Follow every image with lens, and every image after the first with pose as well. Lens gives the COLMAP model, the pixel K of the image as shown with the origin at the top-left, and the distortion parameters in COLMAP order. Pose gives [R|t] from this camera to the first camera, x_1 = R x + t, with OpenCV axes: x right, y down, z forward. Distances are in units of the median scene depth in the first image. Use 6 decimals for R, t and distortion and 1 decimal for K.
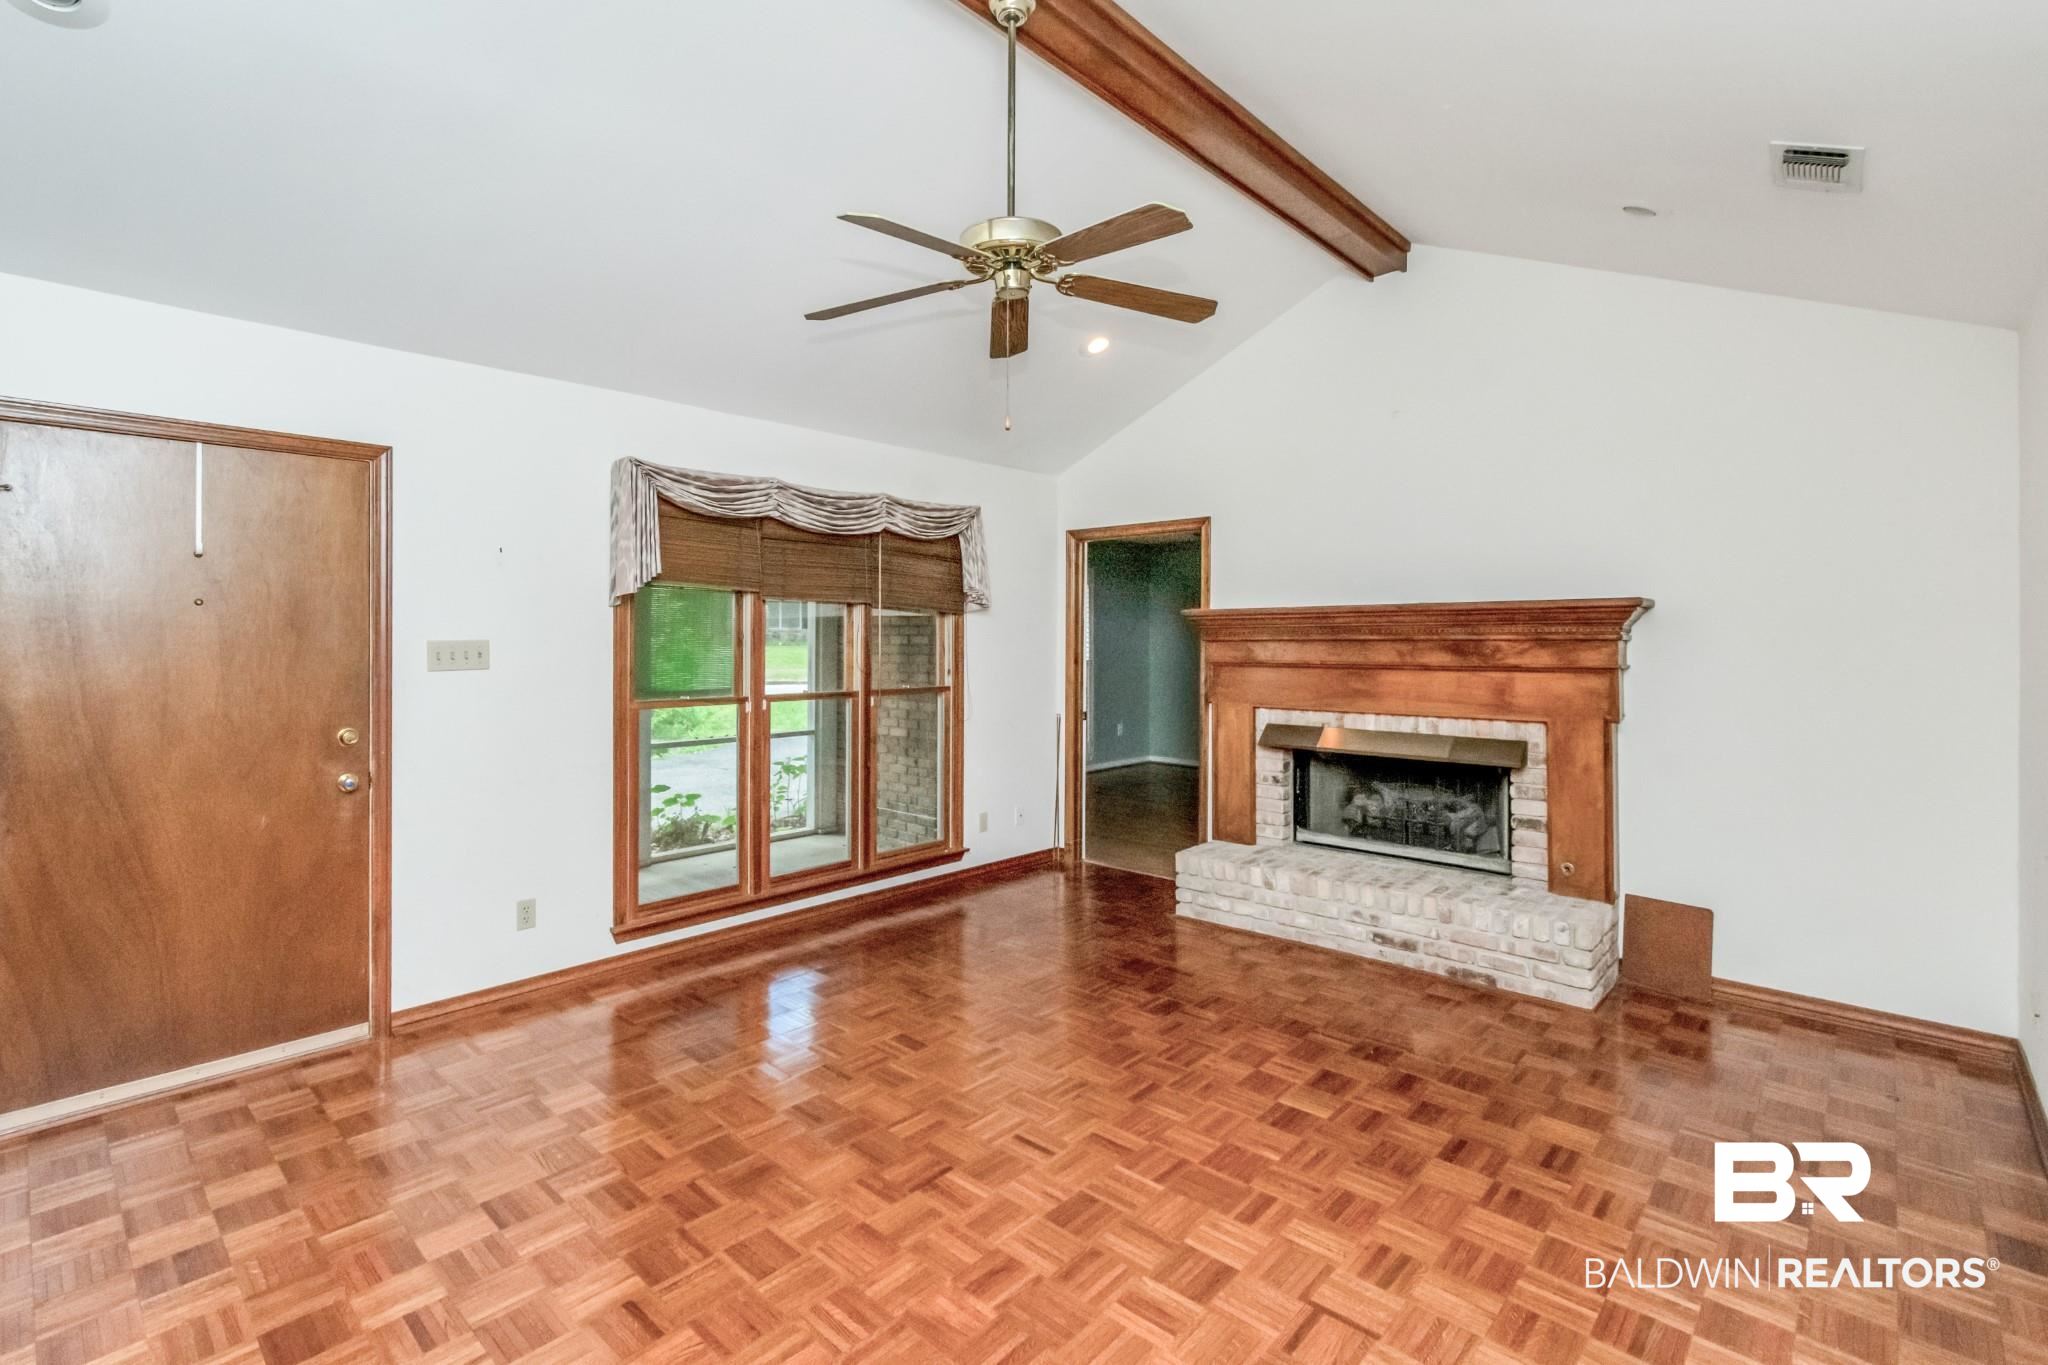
lens RADIAL K [[939.0, 0, 1014.4], [0, 939.0, 633.0], [0, 0, 1]] dist [-0.004320, -0.000287]
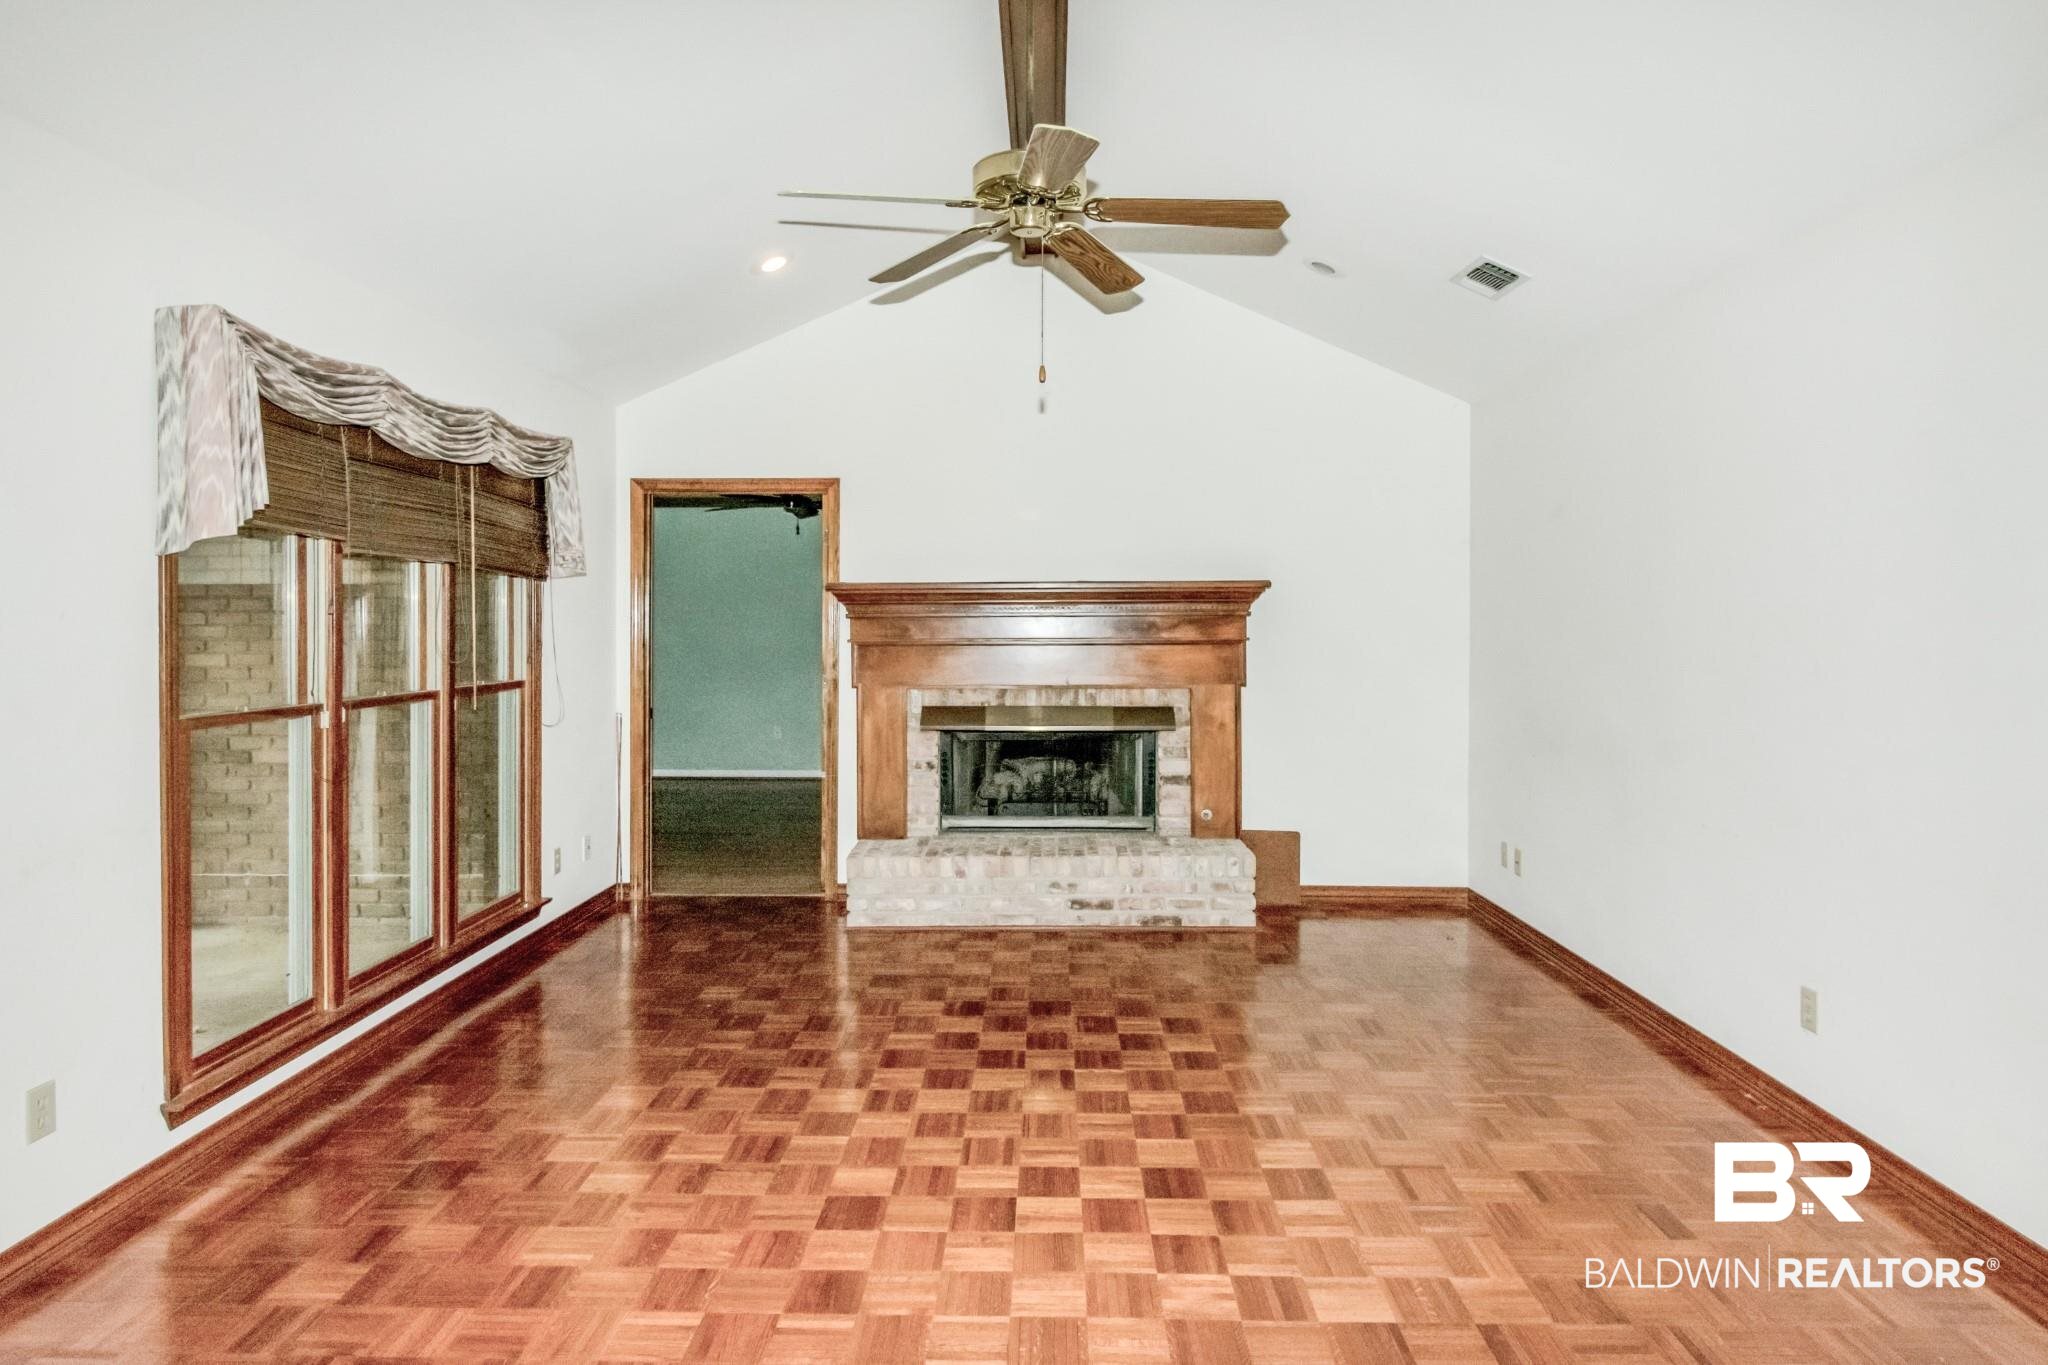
lens RADIAL K [[1113.7, 0, 1024.8], [0, 1113.7, 623.0], [0, 0, 1]] dist [0.005148, -0.001165]
pose [[0.748216, -0.002552, 0.663450, -0.475421], [-0.001585, 0.999983, 0.005633, 0.008354], [-0.663453, -0.005267, 0.748199, 0.122199]]
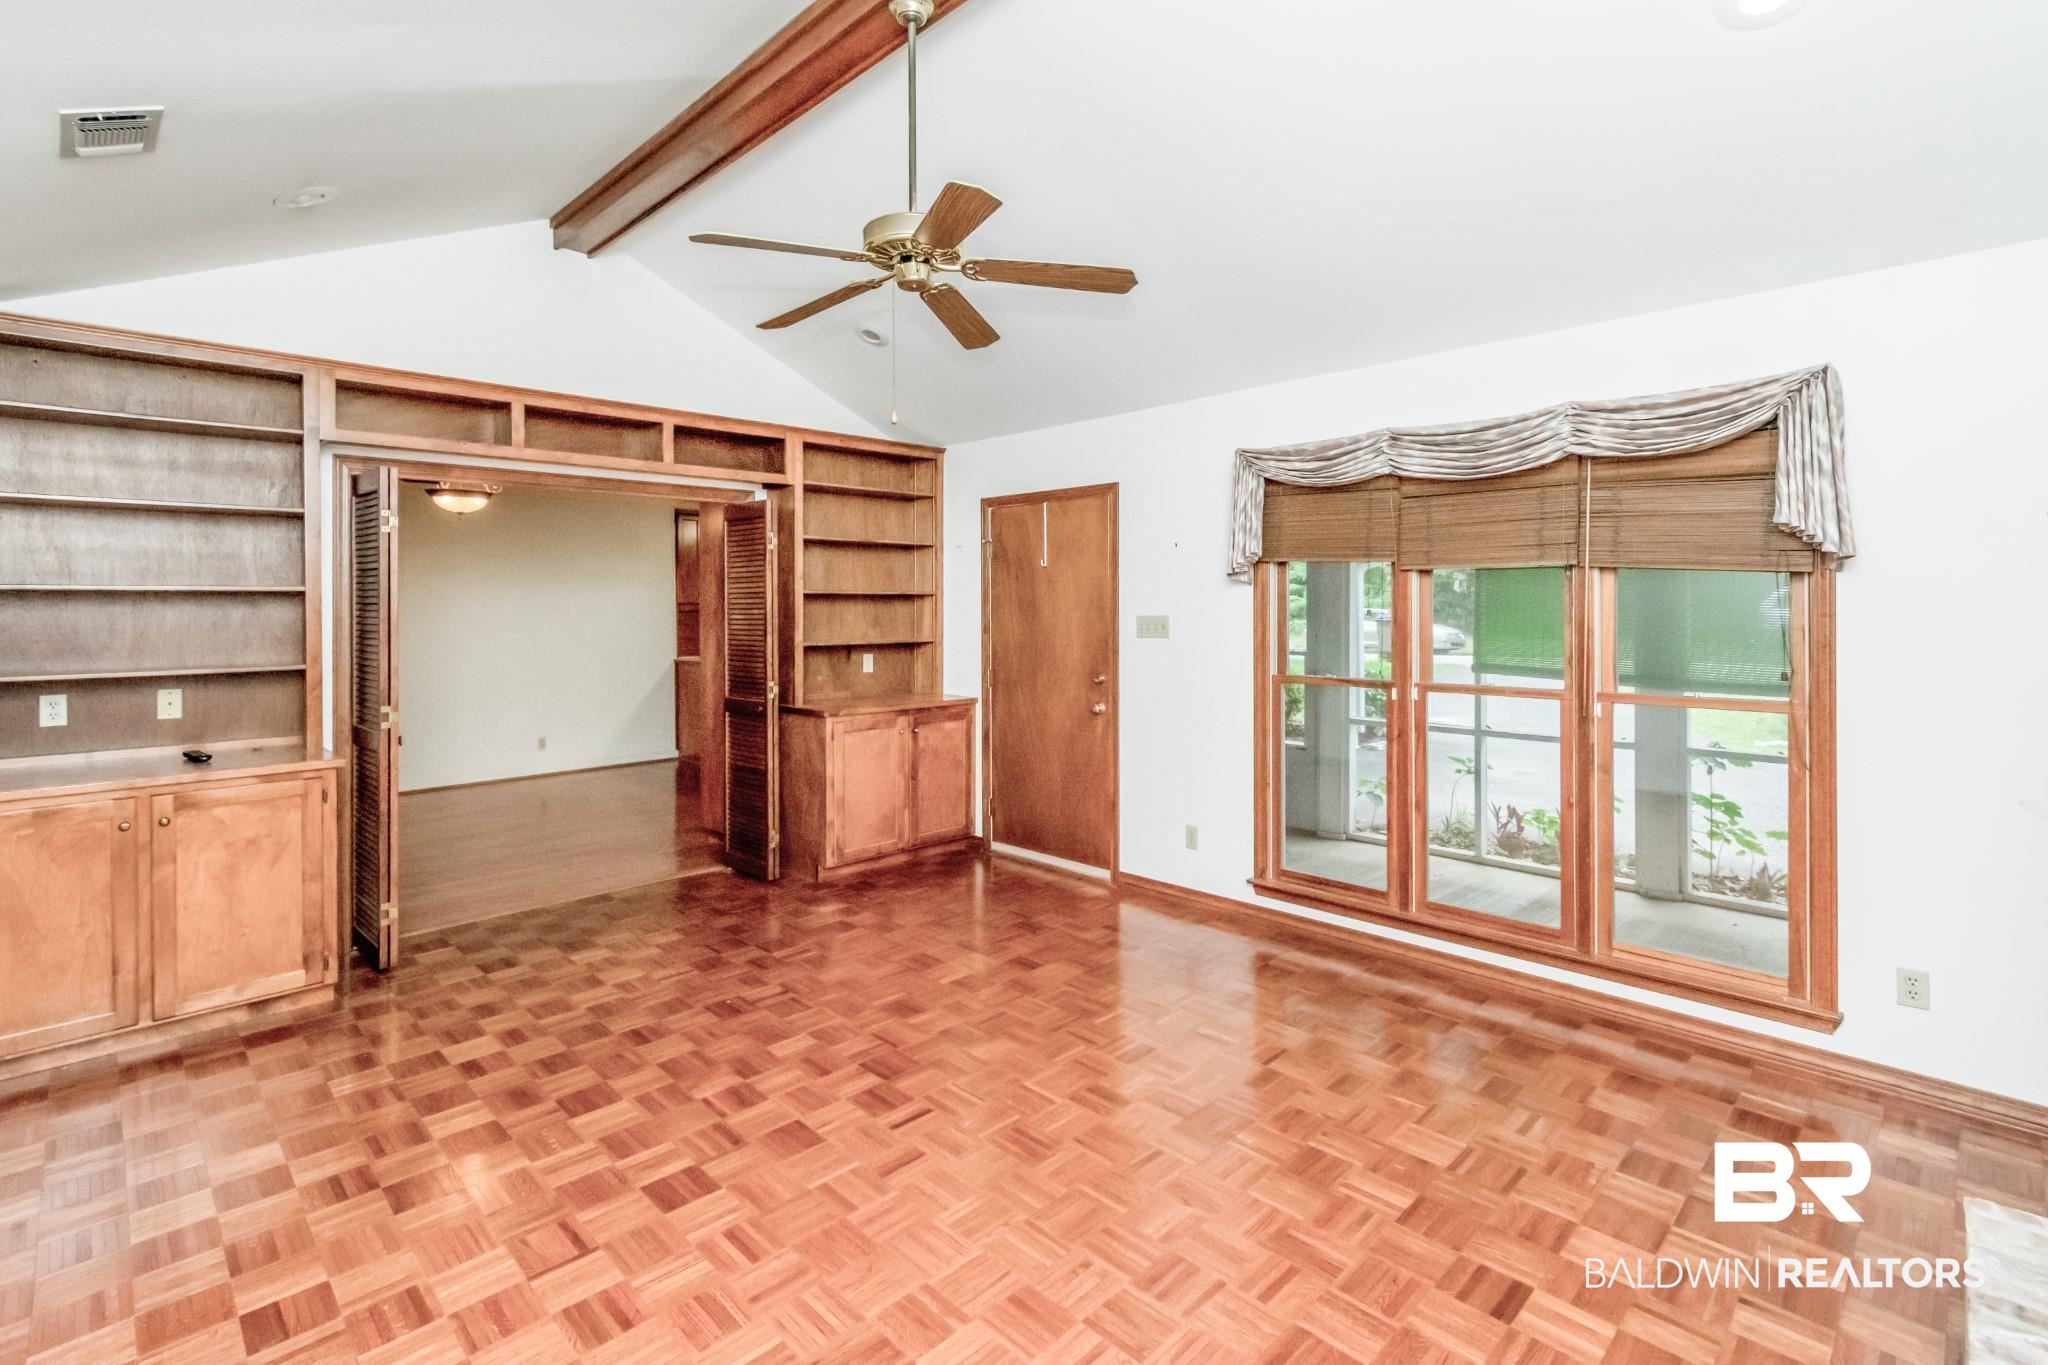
lens RADIAL K [[949.8, 0, 1010.7], [0, 949.8, 598.9], [0, 0, 1]] dist [0.001008, 0.000214]
pose [[-0.051023, -0.006852, -0.998674, 0.681647], [0.009834, 0.999925, -0.007363, -0.006600], [0.998649, -0.010197, -0.050952, 0.757042]]
